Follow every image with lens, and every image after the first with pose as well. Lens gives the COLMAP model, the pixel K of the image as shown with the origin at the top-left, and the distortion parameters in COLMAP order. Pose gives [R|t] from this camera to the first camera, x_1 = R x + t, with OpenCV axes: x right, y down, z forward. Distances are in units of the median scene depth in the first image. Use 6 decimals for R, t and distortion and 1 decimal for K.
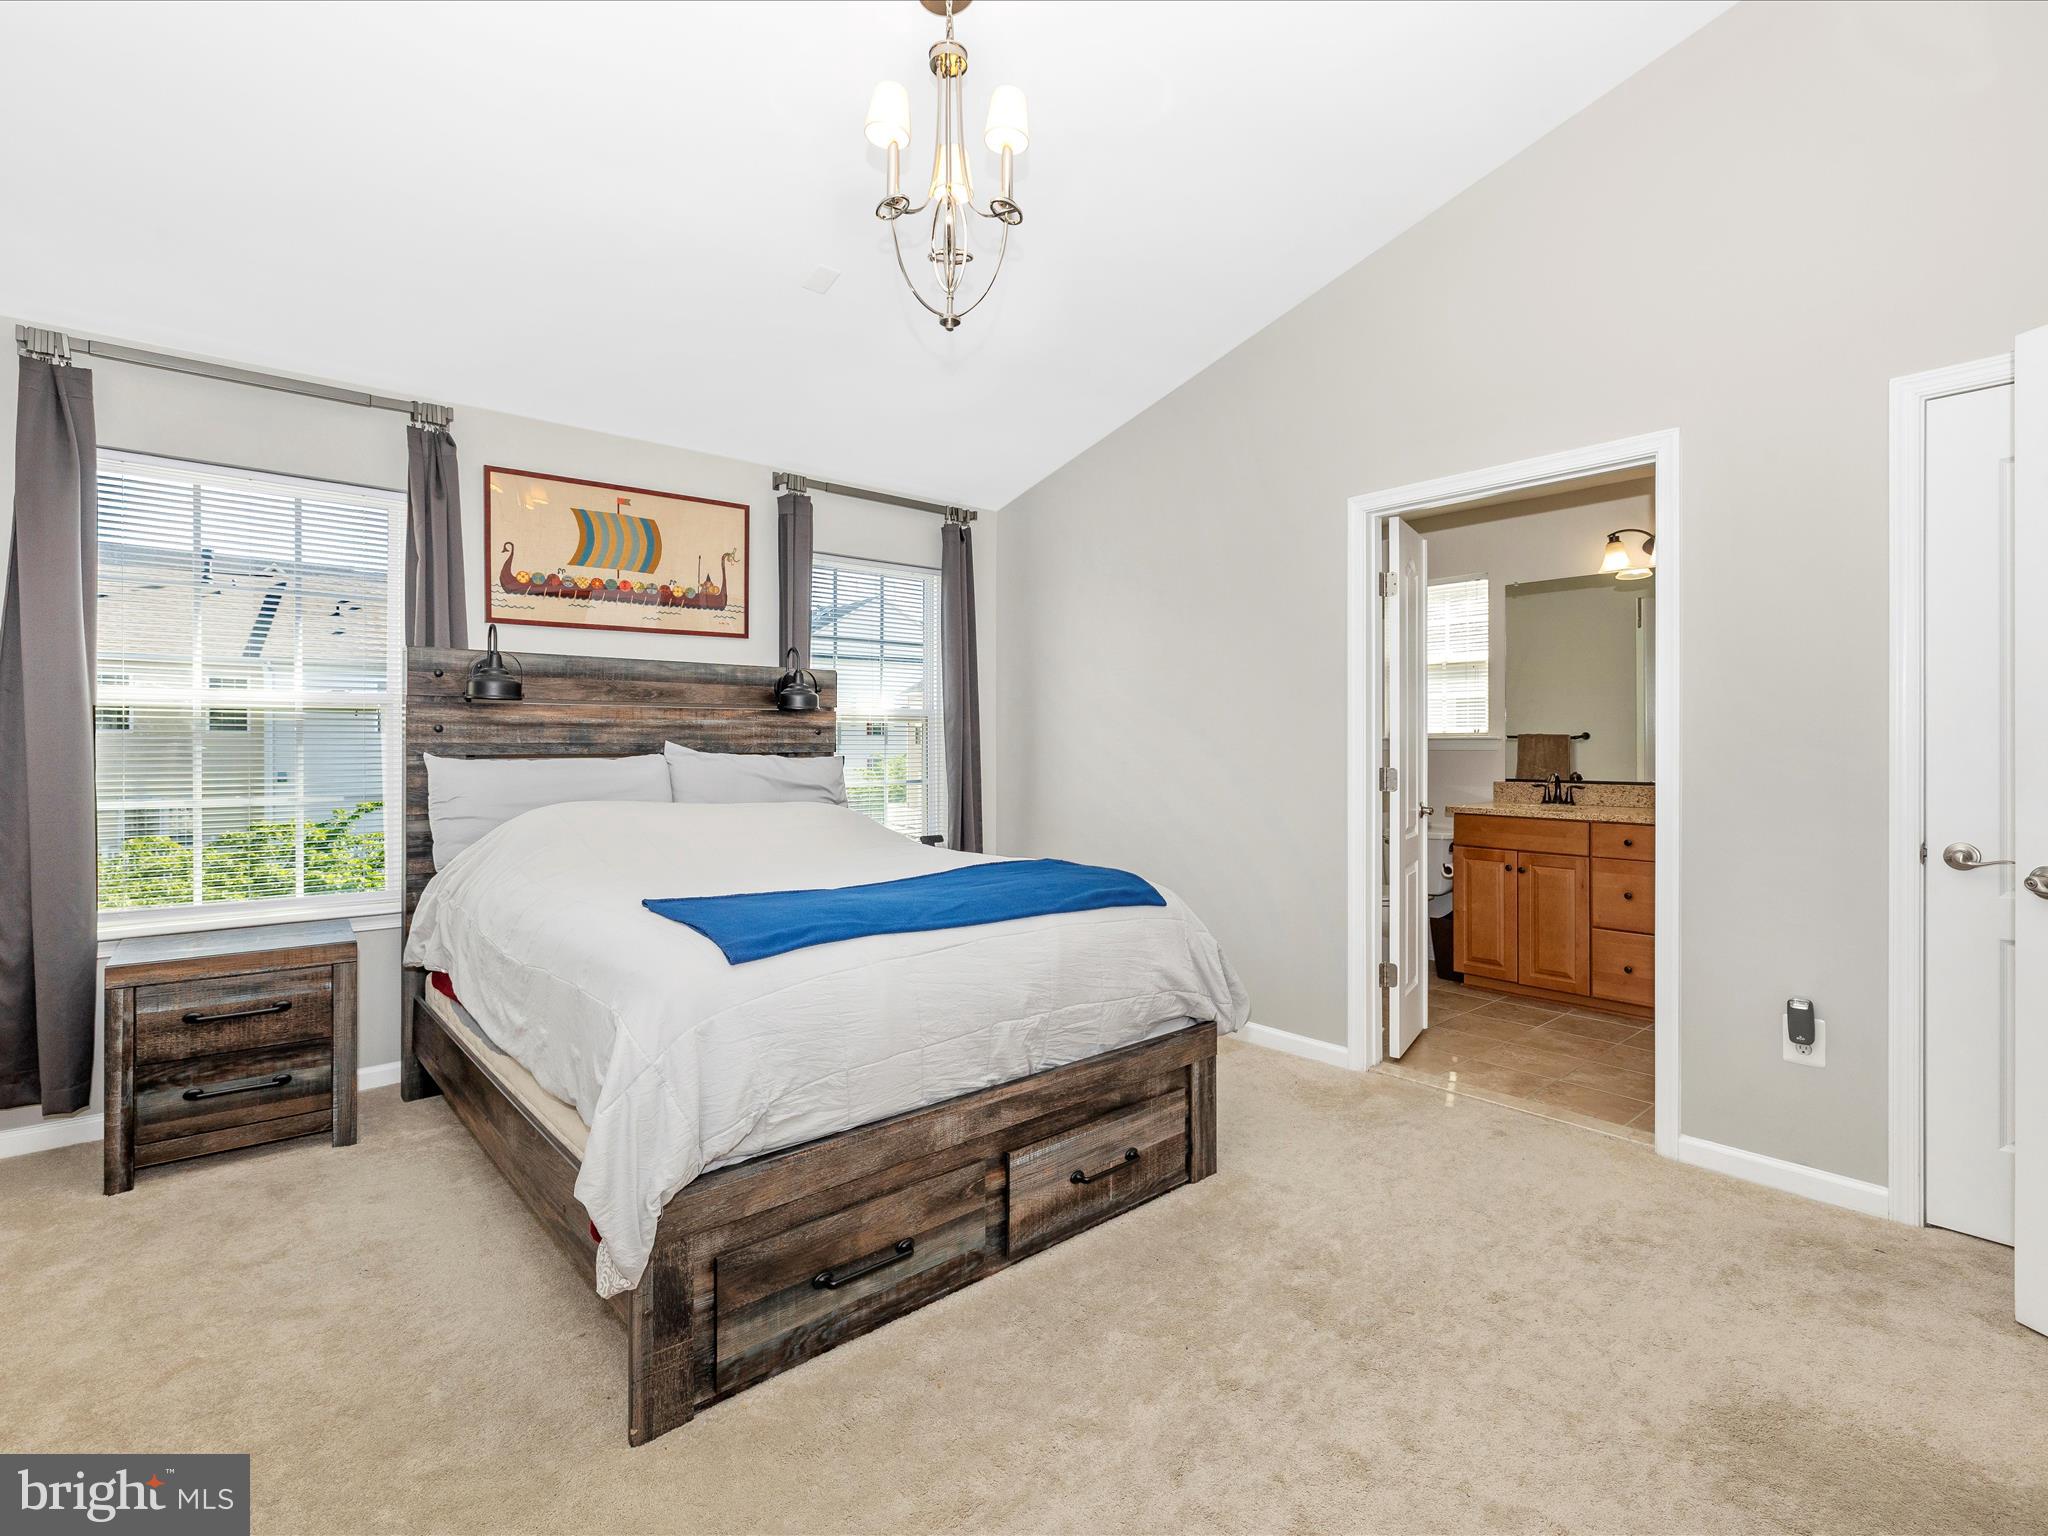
lens RADIAL K [[963.8, 0, 1026.6], [0, 963.8, 757.2], [0, 0, 1]] dist [-0.000649, 0.000095]
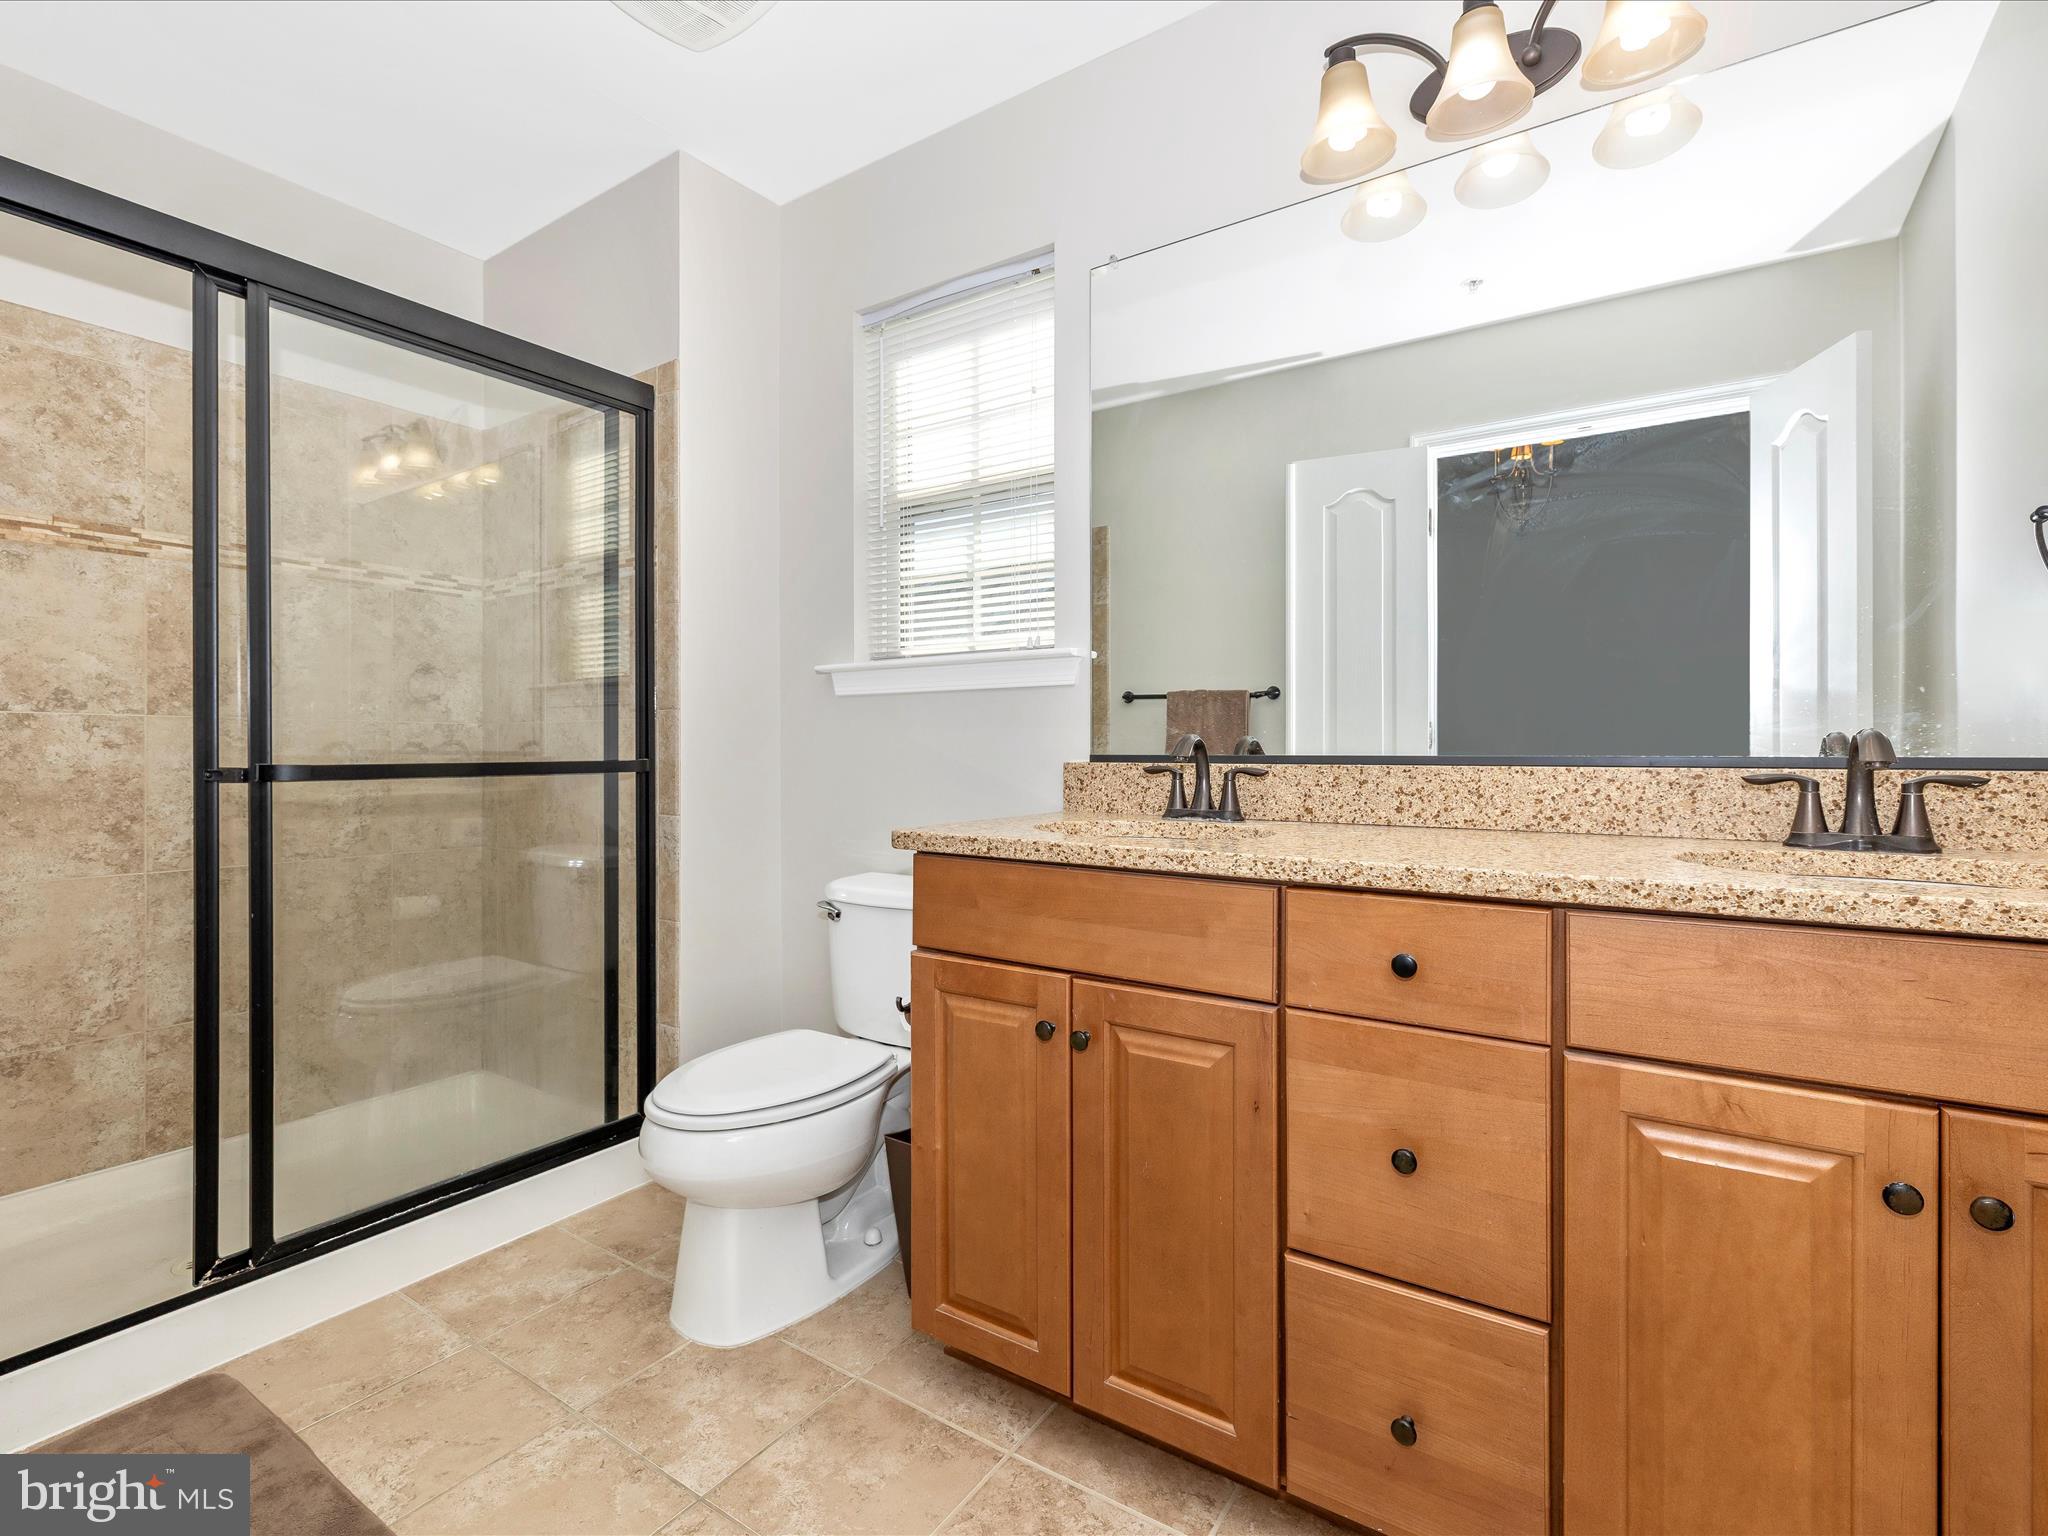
lens RADIAL K [[963.8, 0, 1026.6], [0, 963.8, 757.2], [0, 0, 1]] dist [-0.000649, 0.000095]
pose [[0.962592, 0.008863, 0.270809, 0.402805], [-0.007266, 0.999950, -0.006898, 0.028817], [-0.270857, 0.004672, 0.962608, 0.691296]]
